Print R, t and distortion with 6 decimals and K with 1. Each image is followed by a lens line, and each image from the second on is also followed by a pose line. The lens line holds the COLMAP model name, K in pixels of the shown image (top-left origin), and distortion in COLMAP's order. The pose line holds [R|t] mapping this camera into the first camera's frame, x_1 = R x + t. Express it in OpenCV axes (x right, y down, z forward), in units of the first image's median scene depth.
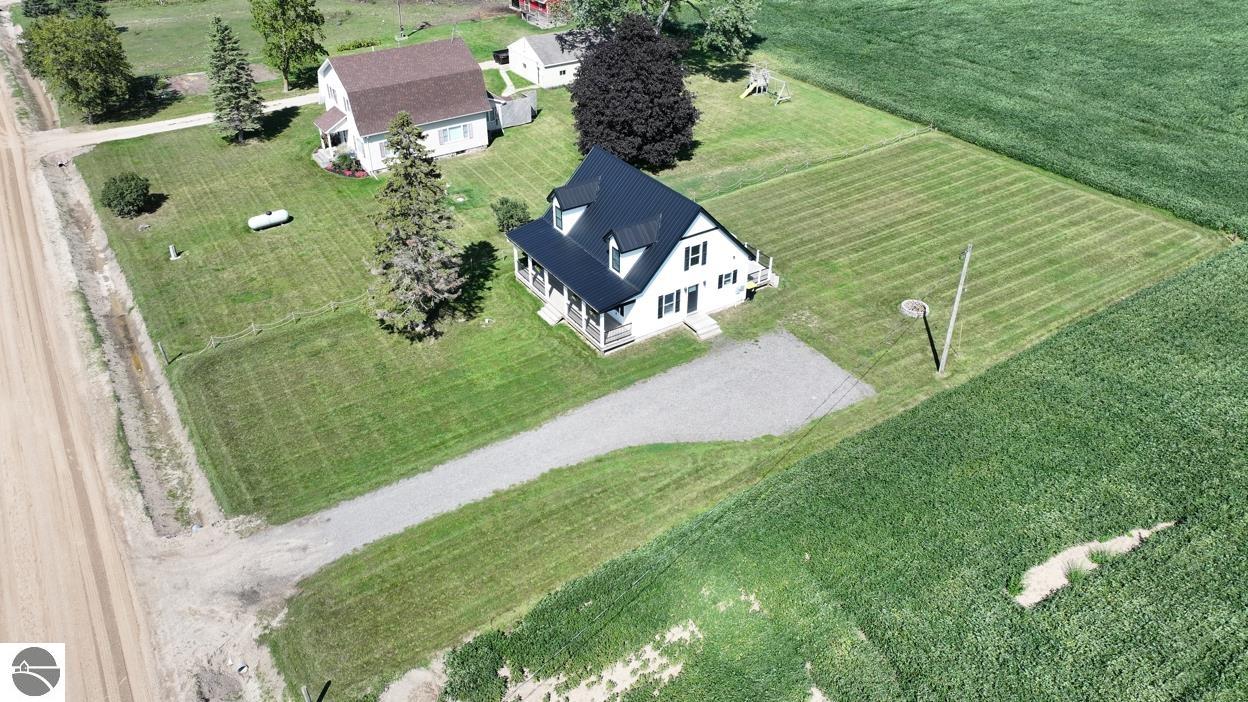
lens RADIAL K [[882.4, 0, 624.0], [0, 882.4, 351.0], [0, 0, 1]] dist [0.005368, 0.002936]
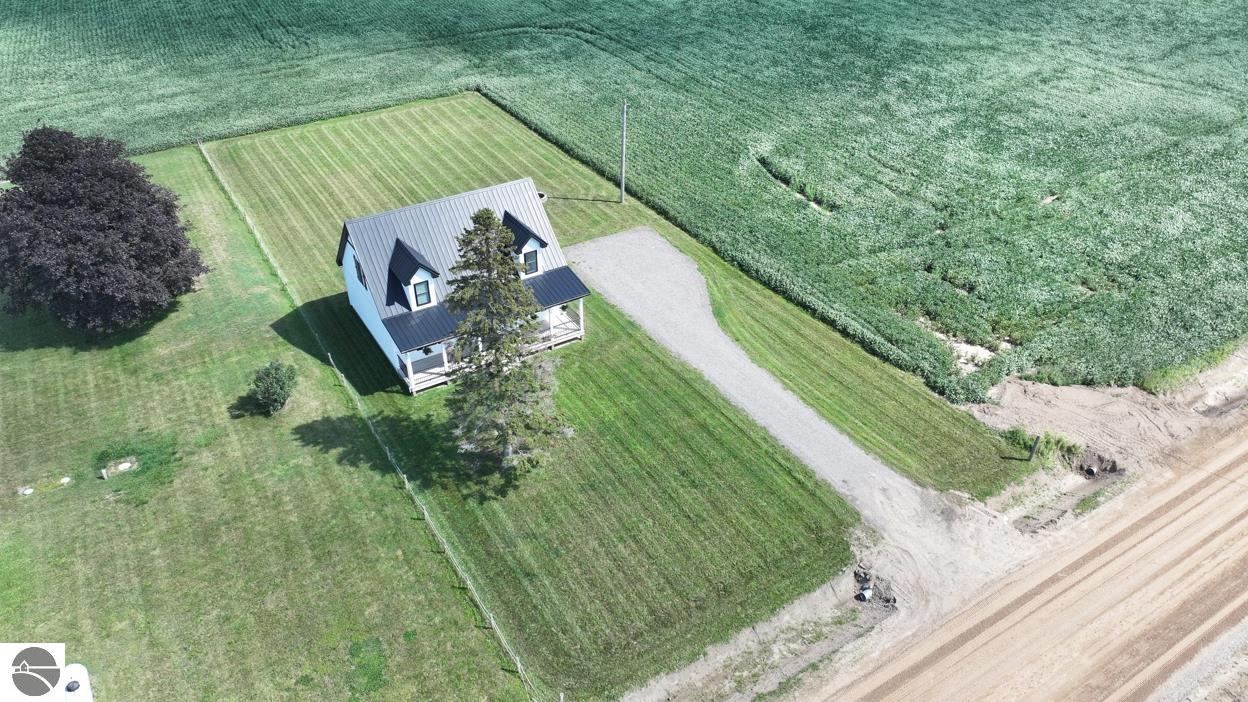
lens RADIAL K [[882.4, 0, 624.0], [0, 882.4, 351.0], [0, 0, 1]] dist [0.005368, 0.002936]
pose [[0.019572, -0.560856, 0.827682, -0.858790], [0.561185, 0.691298, 0.455168, -0.414544], [-0.827459, 0.455574, 0.328274, 0.612993]]
